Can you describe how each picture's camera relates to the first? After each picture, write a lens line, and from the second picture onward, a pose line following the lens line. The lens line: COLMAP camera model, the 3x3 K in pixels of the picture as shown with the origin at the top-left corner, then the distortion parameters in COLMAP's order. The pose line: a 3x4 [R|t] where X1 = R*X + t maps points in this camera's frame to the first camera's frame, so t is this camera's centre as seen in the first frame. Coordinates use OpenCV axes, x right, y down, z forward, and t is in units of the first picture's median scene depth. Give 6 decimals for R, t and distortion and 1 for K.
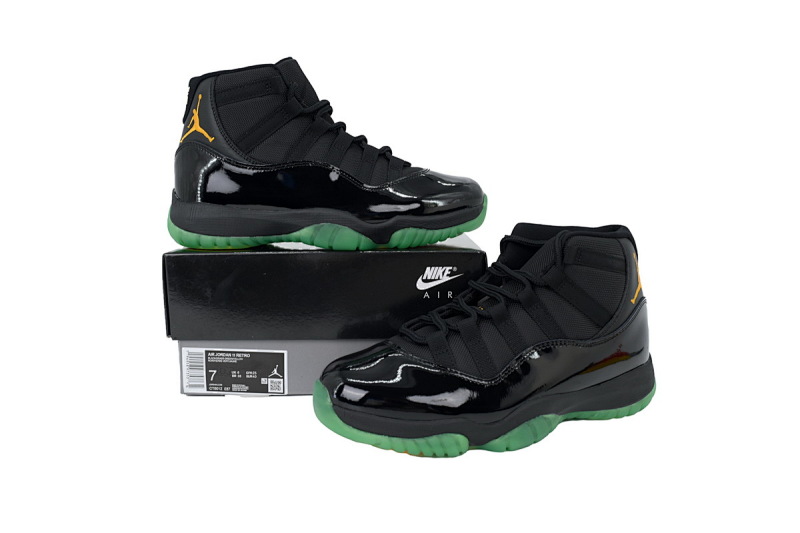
lens RADIAL K [[619.3, 0, 397.5], [0, 619.3, 265.4], [0, 0, 1]] dist [0.004688, 0.001465]
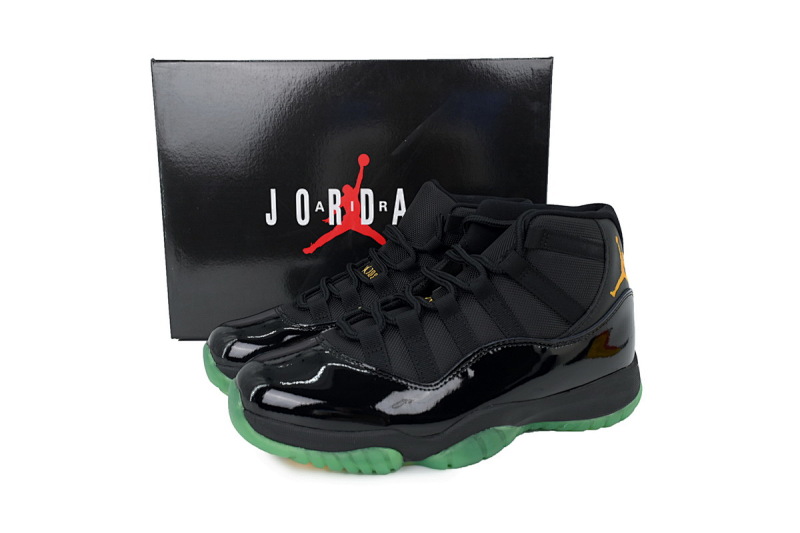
lens RADIAL K [[619.3, 0, 402.4], [0, 619.3, 268.6], [0, 0, 1]] dist [0.004688, 0.001465]
pose [[0.998819, 0.015154, -0.046160, 0.140399], [-0.013645, 0.999367, 0.032841, -0.000220], [0.046628, -0.032172, 0.998394, 0.152593]]
